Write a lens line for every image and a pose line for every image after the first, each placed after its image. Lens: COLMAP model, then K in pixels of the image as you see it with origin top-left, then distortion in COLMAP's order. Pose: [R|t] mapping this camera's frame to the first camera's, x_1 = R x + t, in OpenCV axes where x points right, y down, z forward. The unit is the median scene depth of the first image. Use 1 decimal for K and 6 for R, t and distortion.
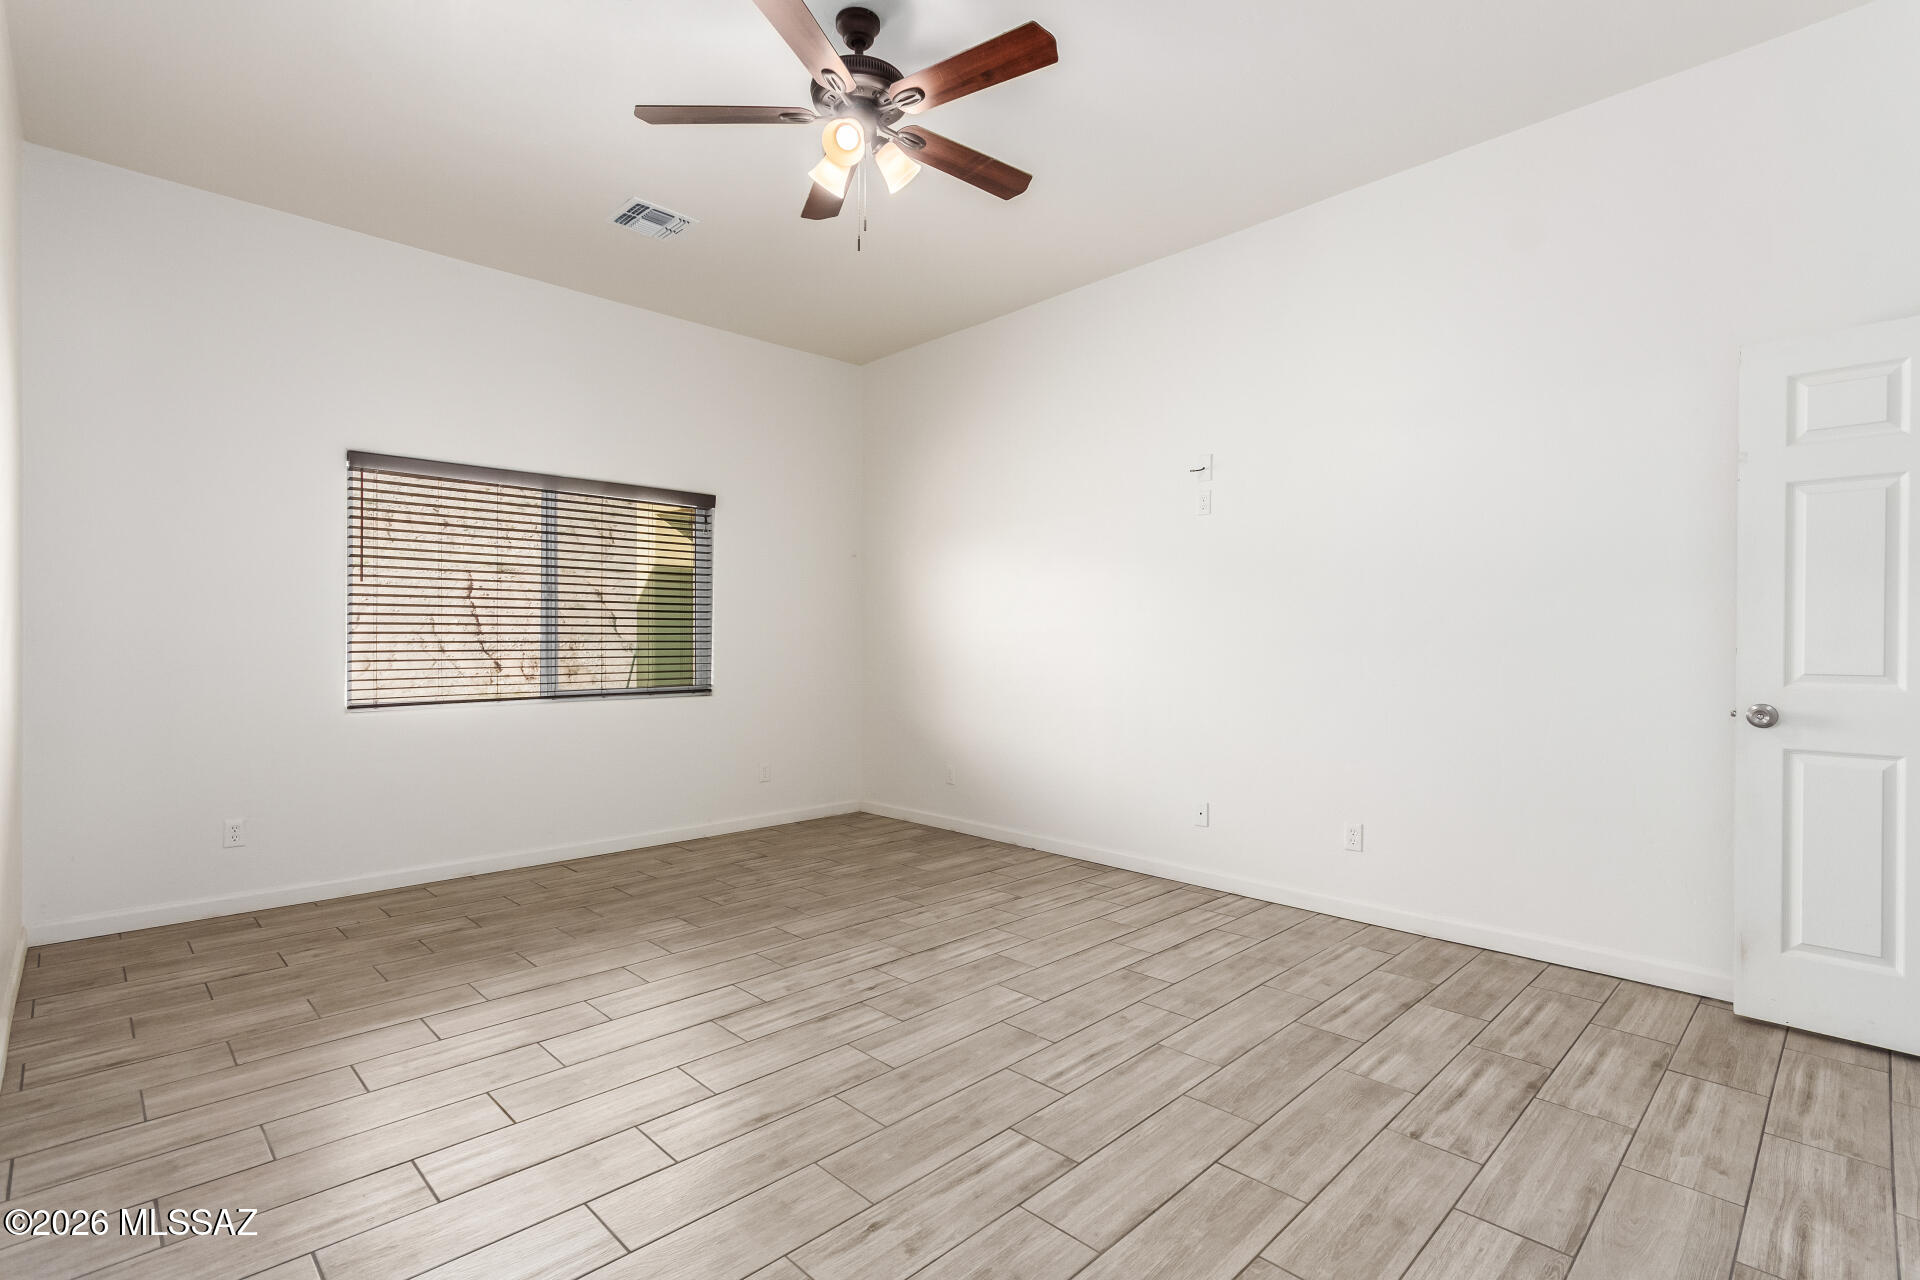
lens RADIAL K [[907.9, 0, 966.1], [0, 907.9, 641.9], [0, 0, 1]] dist [0.004108, 0.000935]
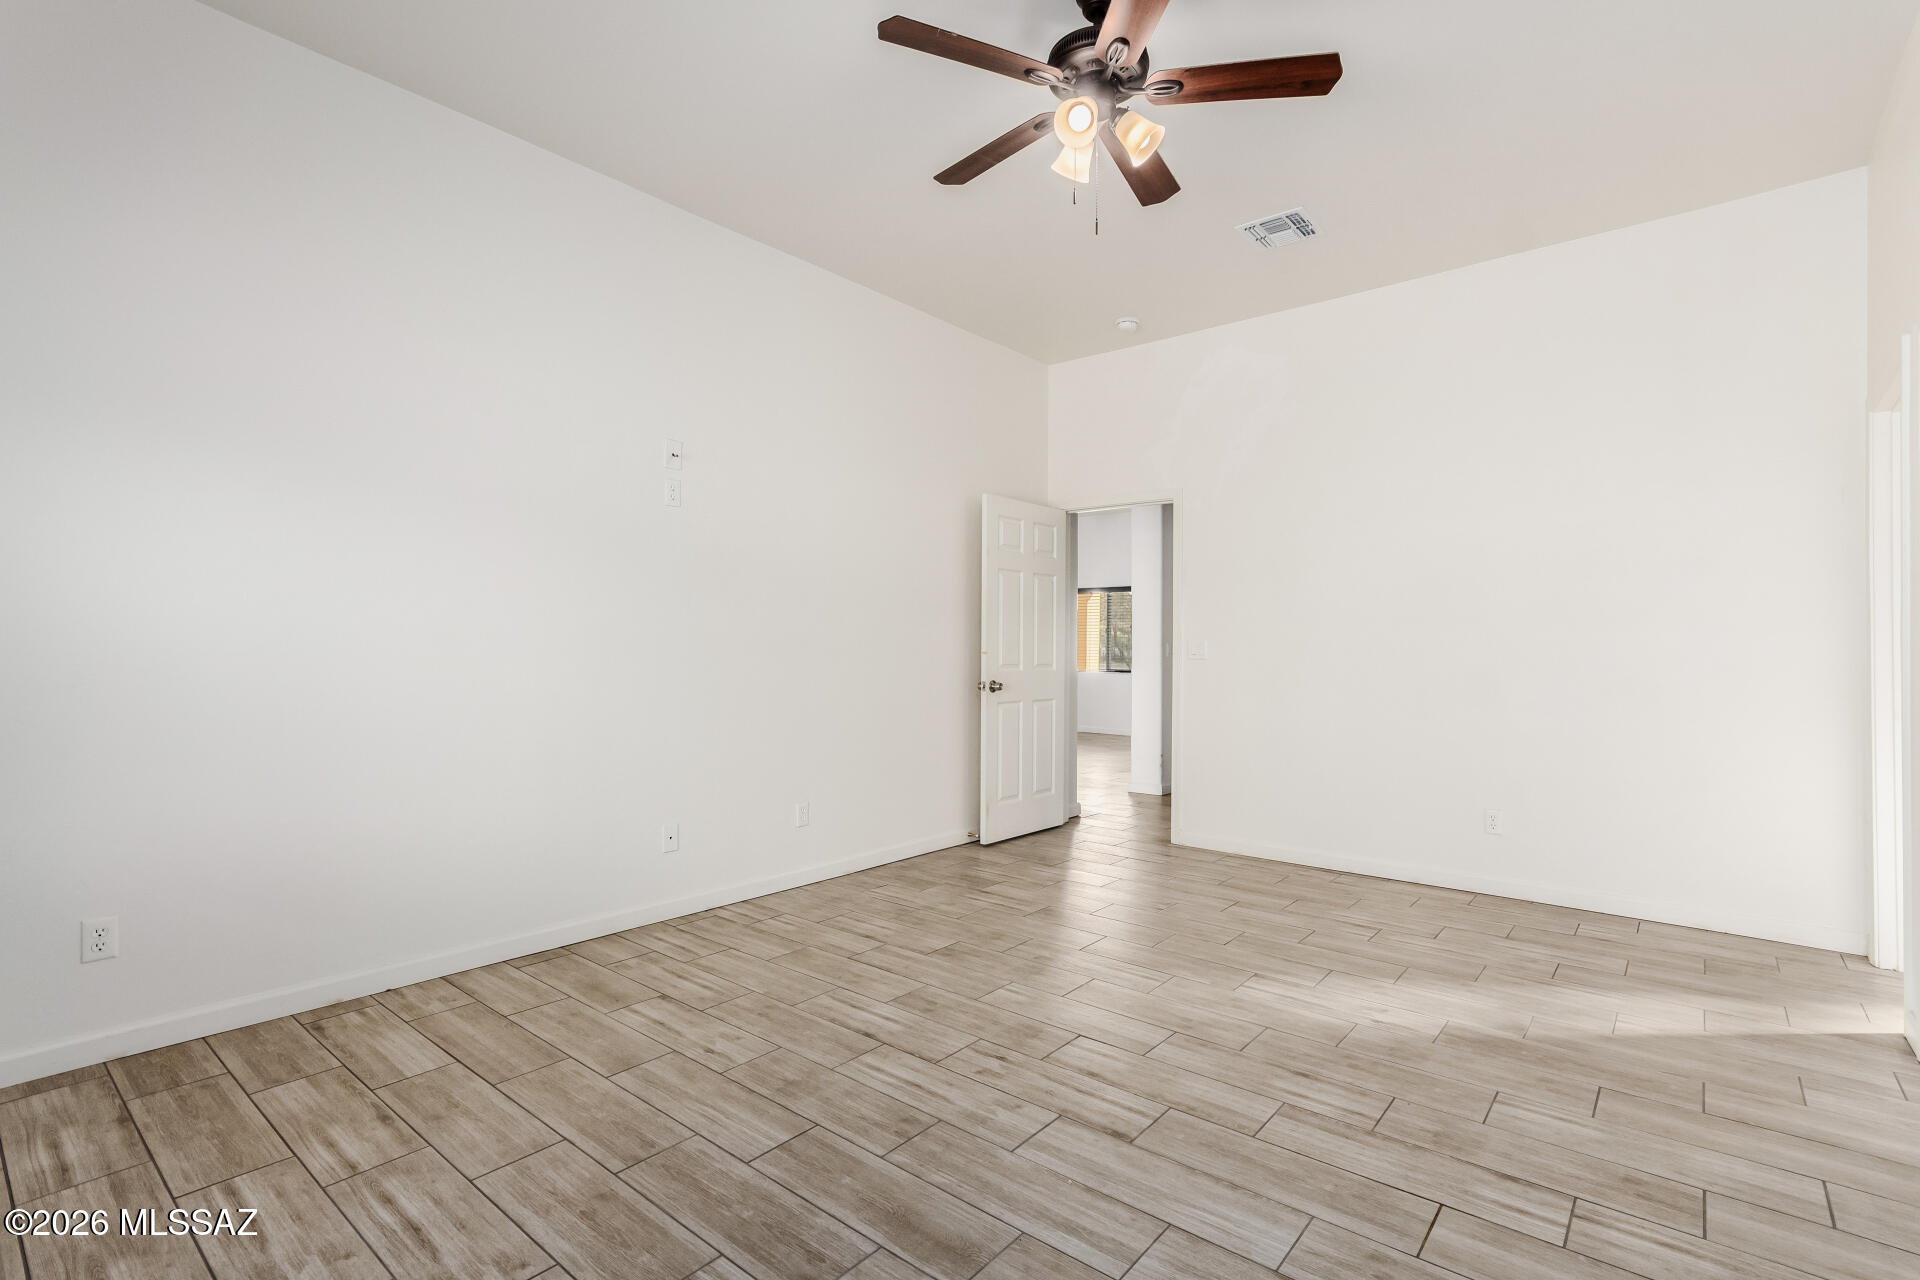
lens RADIAL K [[907.9, 0, 966.1], [0, 907.9, 641.9], [0, 0, 1]] dist [0.004108, 0.000935]
pose [[-0.113089, 0.005577, 0.993569, -0.849050], [-0.007049, 0.999955, -0.006416, -0.007688], [-0.993560, -0.007729, -0.113045, 1.000653]]
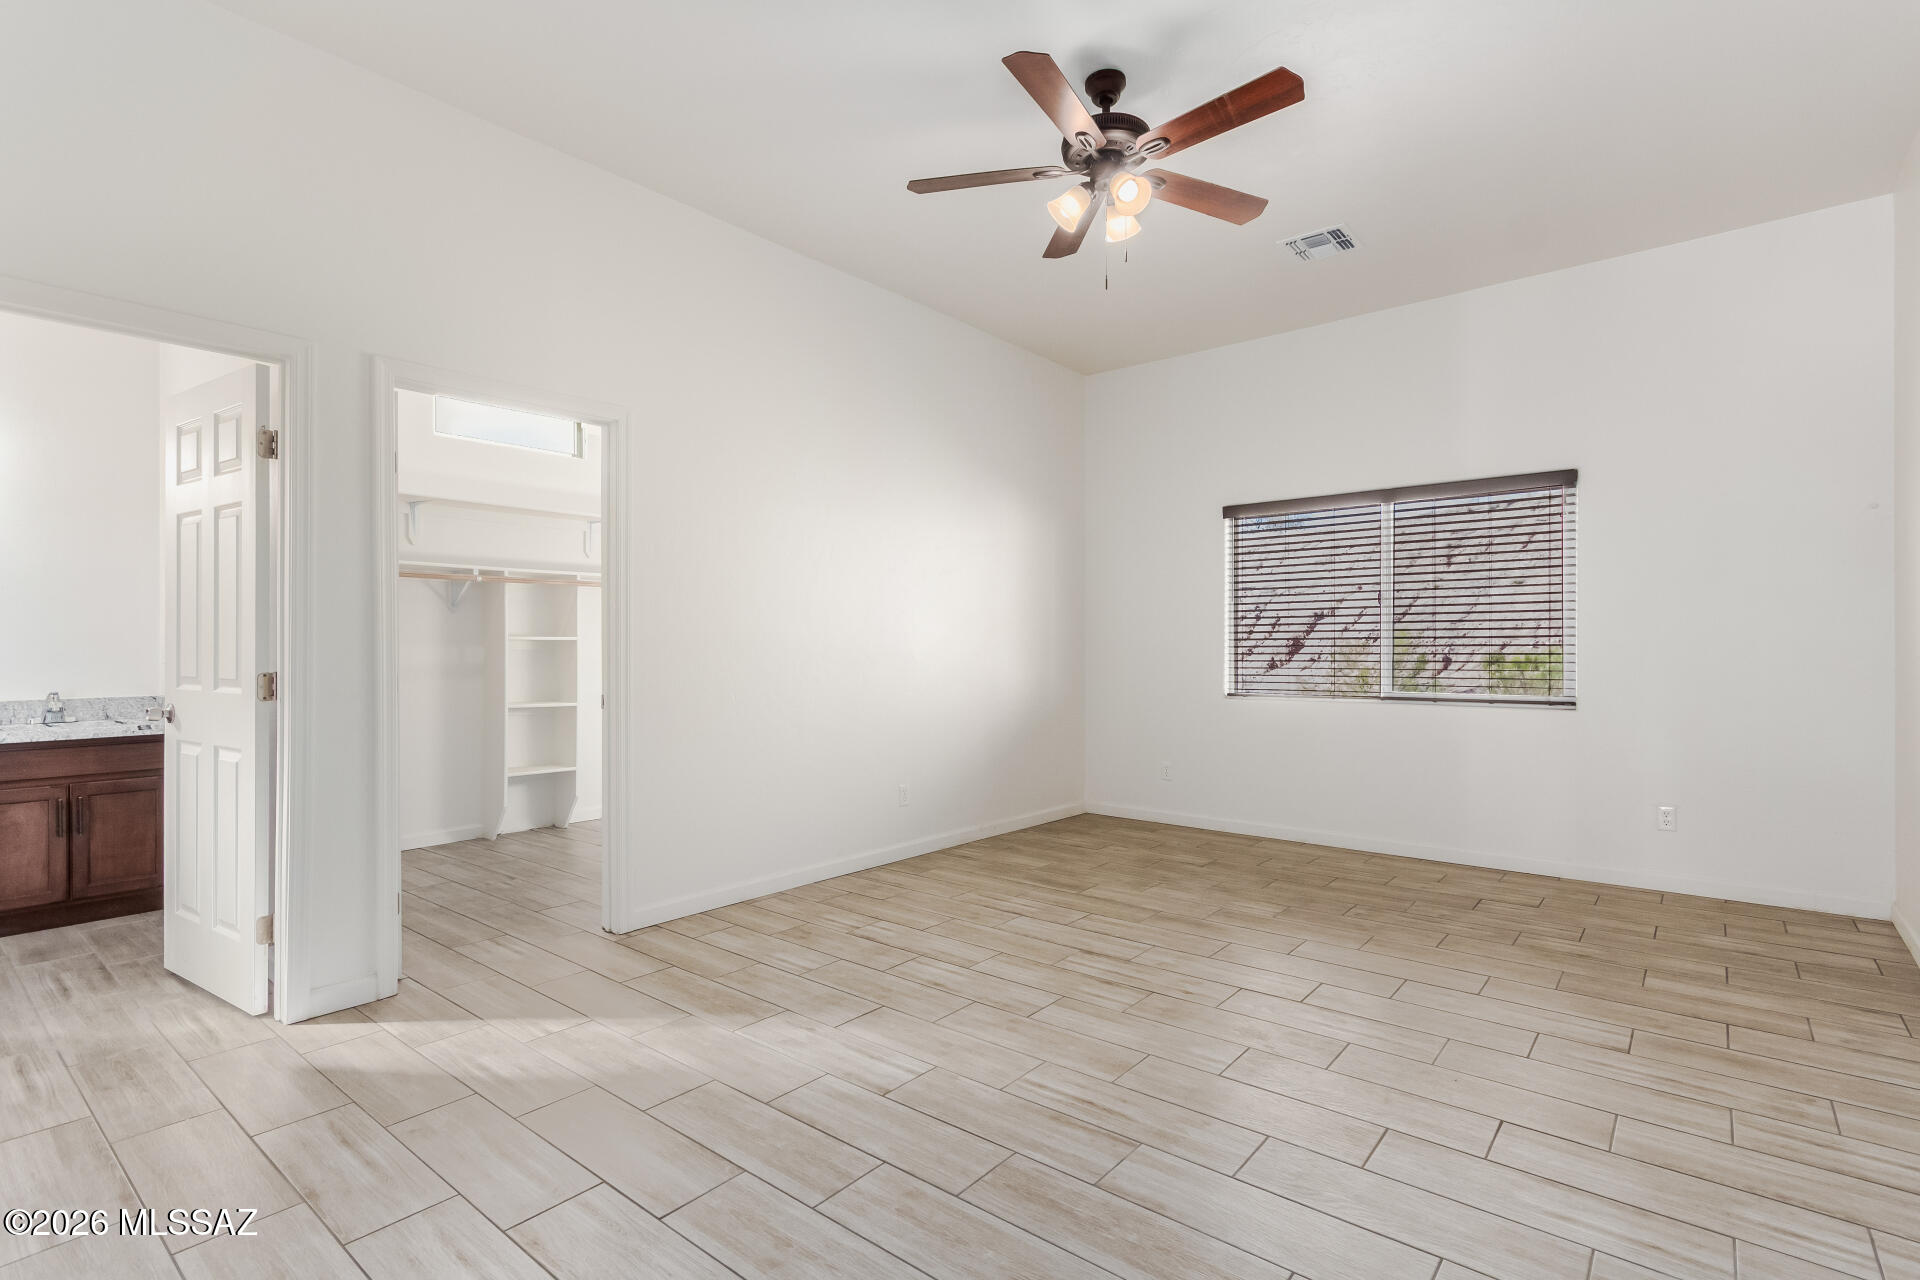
lens RADIAL K [[877.9, 0, 960.0], [0, 877.9, 640.0], [0, 0, 1]] dist [0.000886, 0.000339]
pose [[0.109310, -0.010058, -0.993957, 0.732698], [0.003736, 0.999946, -0.009708, 0.002034], [0.994001, -0.002652, 0.109341, 0.570550]]
